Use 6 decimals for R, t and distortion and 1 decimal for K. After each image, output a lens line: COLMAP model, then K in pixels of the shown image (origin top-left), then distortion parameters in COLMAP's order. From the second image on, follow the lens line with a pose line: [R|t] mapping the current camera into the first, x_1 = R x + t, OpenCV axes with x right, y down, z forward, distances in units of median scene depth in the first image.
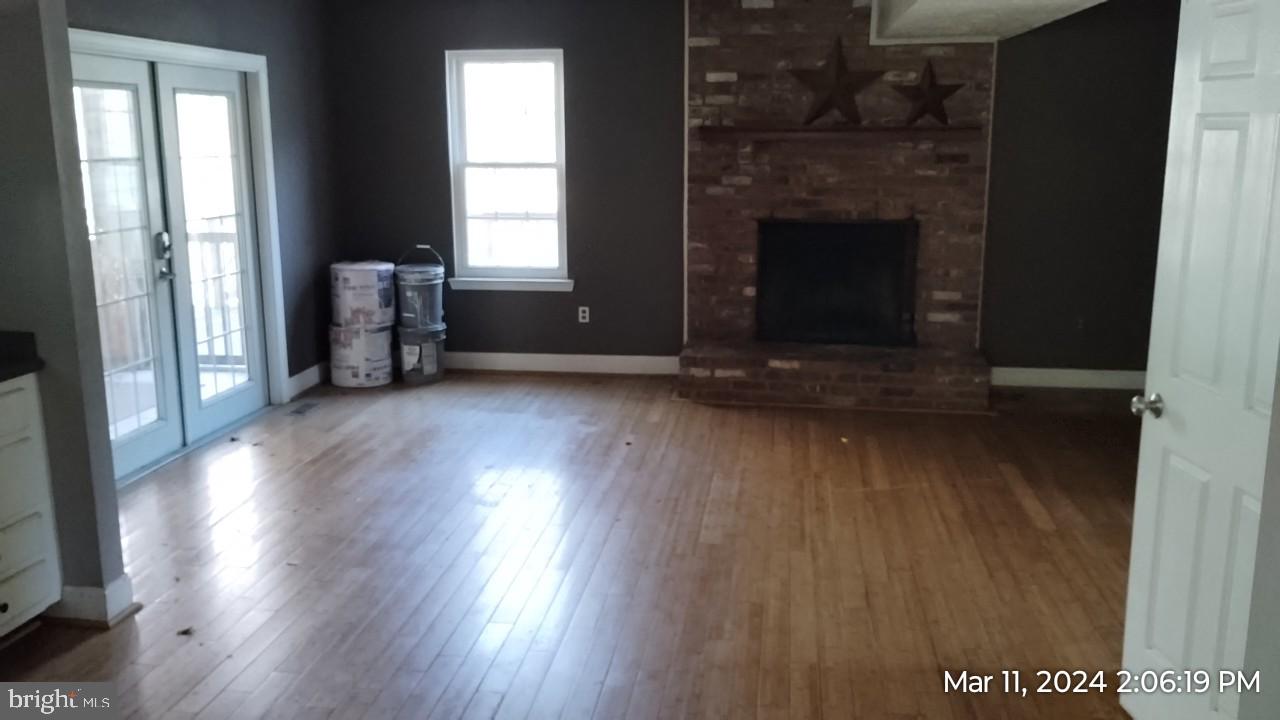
lens RADIAL K [[1073.3, 0, 643.9], [0, 1073.3, 349.6], [0, 0, 1]] dist [0.049992, -0.044235]
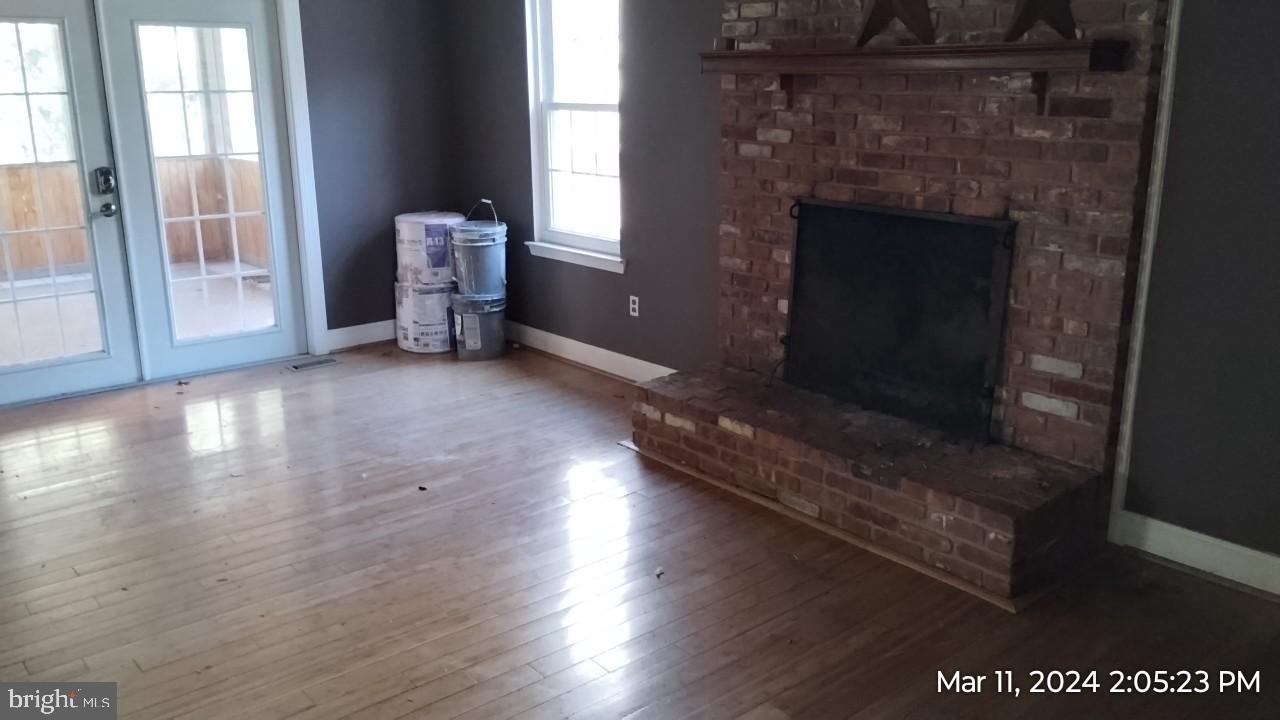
lens RADIAL K [[1073.3, 0, 646.8], [0, 1073.3, 358.0], [0, 0, 1]] dist [0.049992, -0.044235]
pose [[0.731562, 0.171558, -0.659837, 0.488423], [-0.126608, 0.985173, 0.115776, -0.090974], [0.669916, -0.001157, 0.742436, 0.466280]]
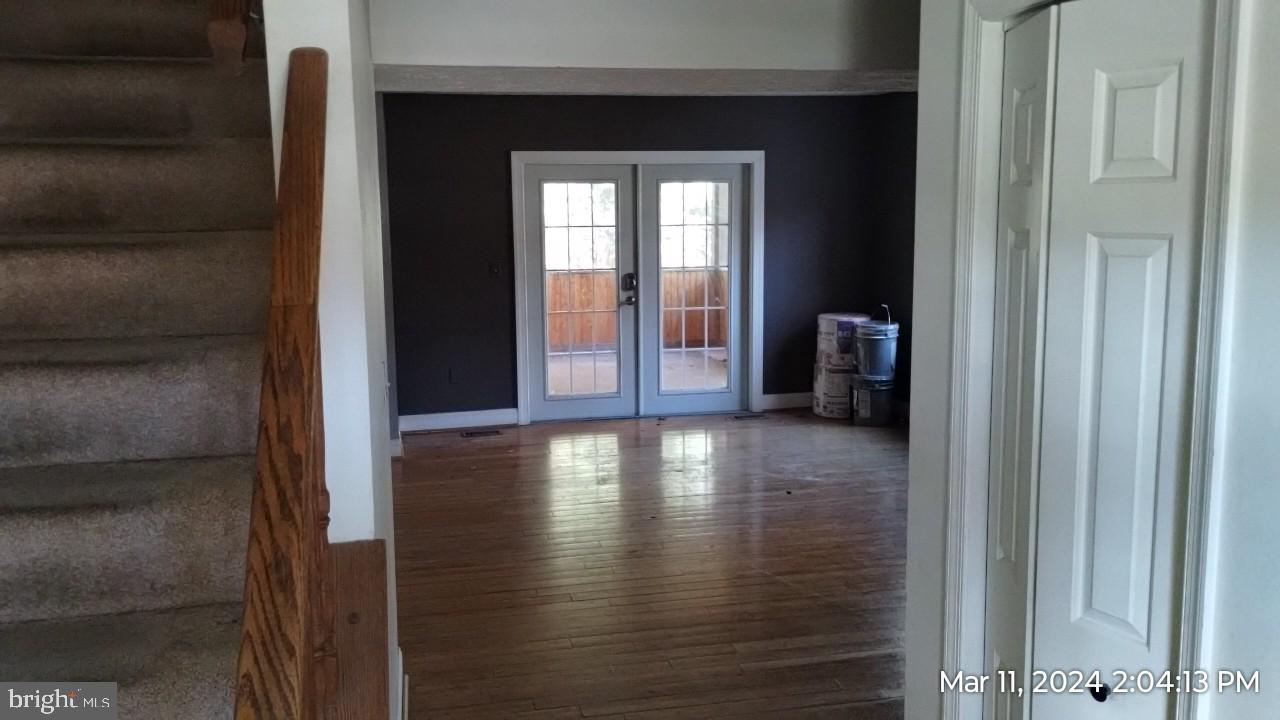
lens RADIAL K [[1073.3, 0, 645.7], [0, 1073.3, 355.8], [0, 0, 1]] dist [0.049992, -0.044235]
pose [[0.338213, 0.132349, -0.931717, 0.792149], [-0.172012, 0.982076, 0.077062, -0.091176], [0.925216, 0.134203, 0.354916, 0.388907]]
